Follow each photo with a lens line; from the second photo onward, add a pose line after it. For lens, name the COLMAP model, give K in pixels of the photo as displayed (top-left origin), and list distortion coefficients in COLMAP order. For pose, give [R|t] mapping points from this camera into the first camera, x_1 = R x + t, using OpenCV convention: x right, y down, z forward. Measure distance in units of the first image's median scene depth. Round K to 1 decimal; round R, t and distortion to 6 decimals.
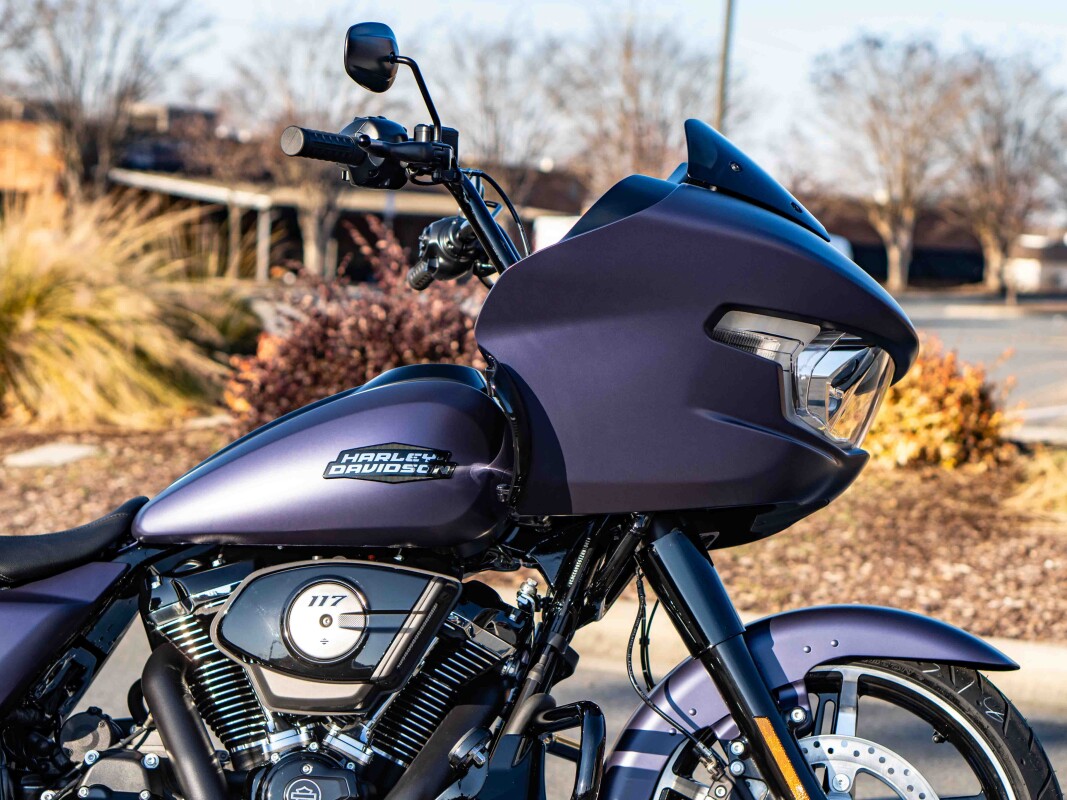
lens RADIAL K [[2619.9, 0, 533.5], [0, 2619.9, 400.0], [0, 0, 1]] dist [0.111488, -0.342296]
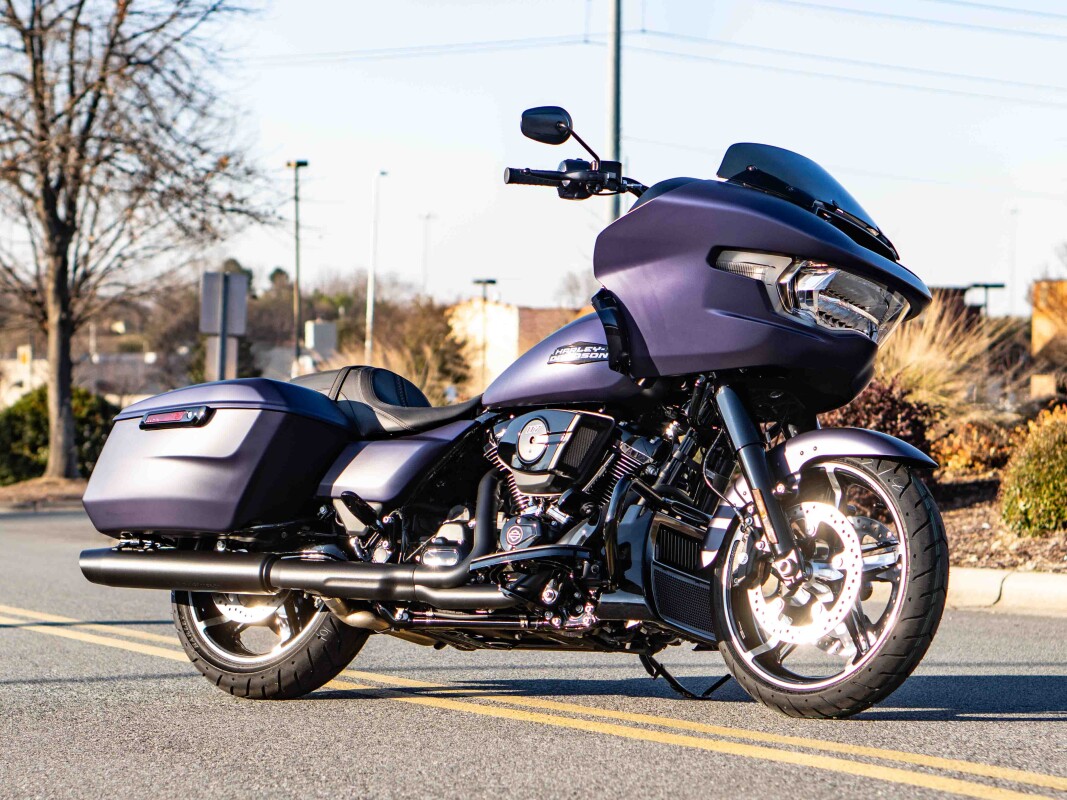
lens RADIAL K [[2864.9, 0, 626.0], [0, 2864.9, 402.2], [0, 0, 1]] dist [0.132223, 0.635024]
pose [[0.825931, -0.049846, -0.561564, 1.048273], [0.012535, 0.997461, -0.070102, 0.191544], [0.563632, 0.050860, 0.824459, -0.566955]]
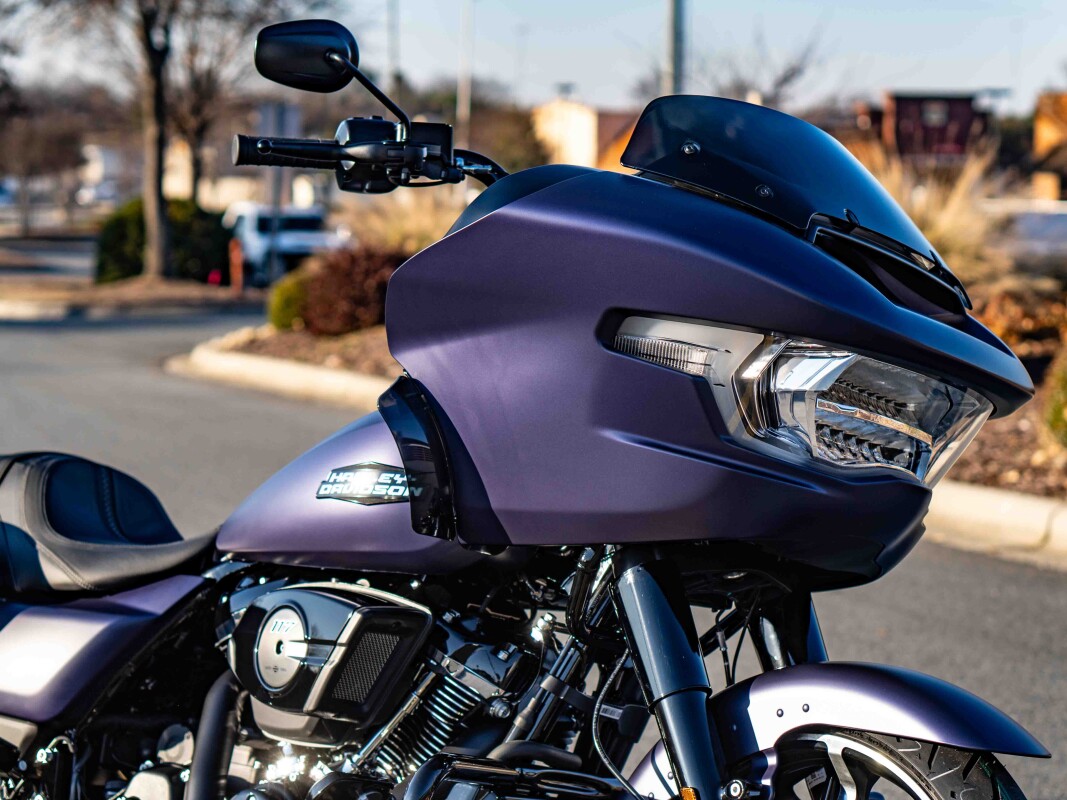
lens RADIAL K [[2543.2, 0, 608.4], [0, 2543.2, 363.9], [0, 0, 1]] dist [0.074947, 0.065918]
pose [[0.811013, -0.006432, -0.584992, 0.550153], [0.003718, 0.999976, -0.005840, -0.013316], [0.585016, 0.002562, 0.811018, 0.304973]]
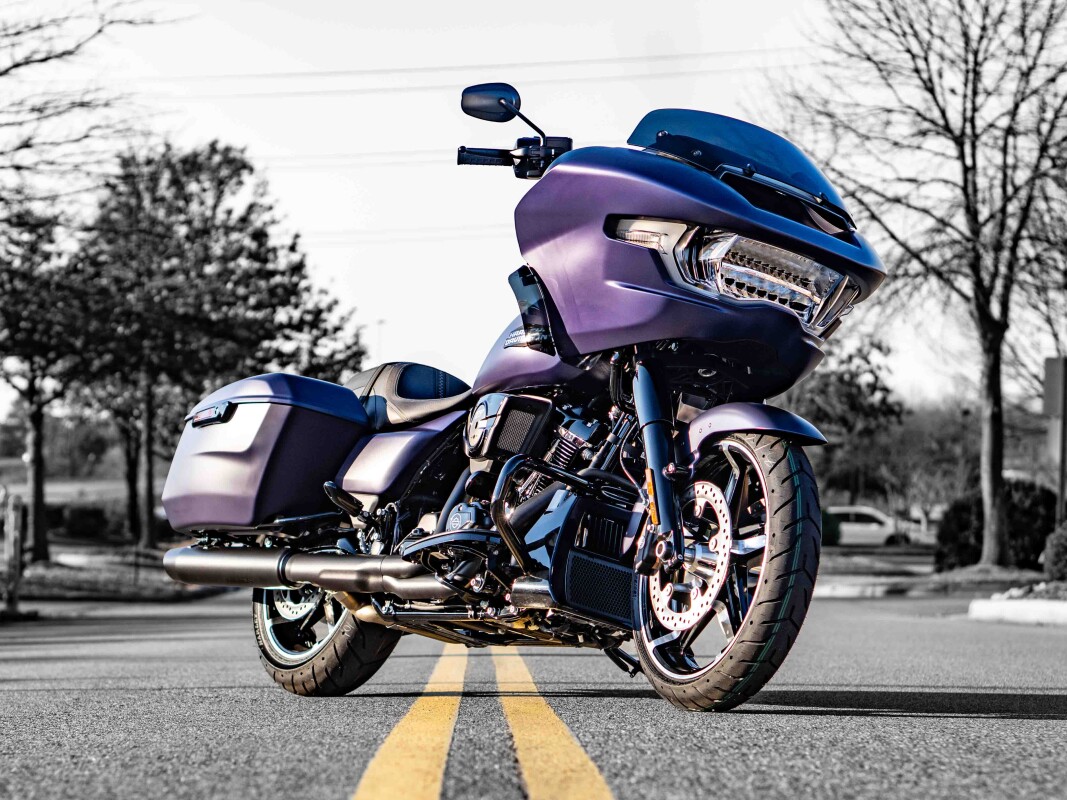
lens RADIAL K [[2864.9, 0, 626.0], [0, 2864.9, 402.2], [0, 0, 1]] dist [0.132223, 0.635024]
pose [[0.587807, -0.081314, -0.804904, 1.477852], [-0.008403, 0.994268, -0.106581, 0.264631], [0.808958, 0.069413, 0.583755, -0.034802]]
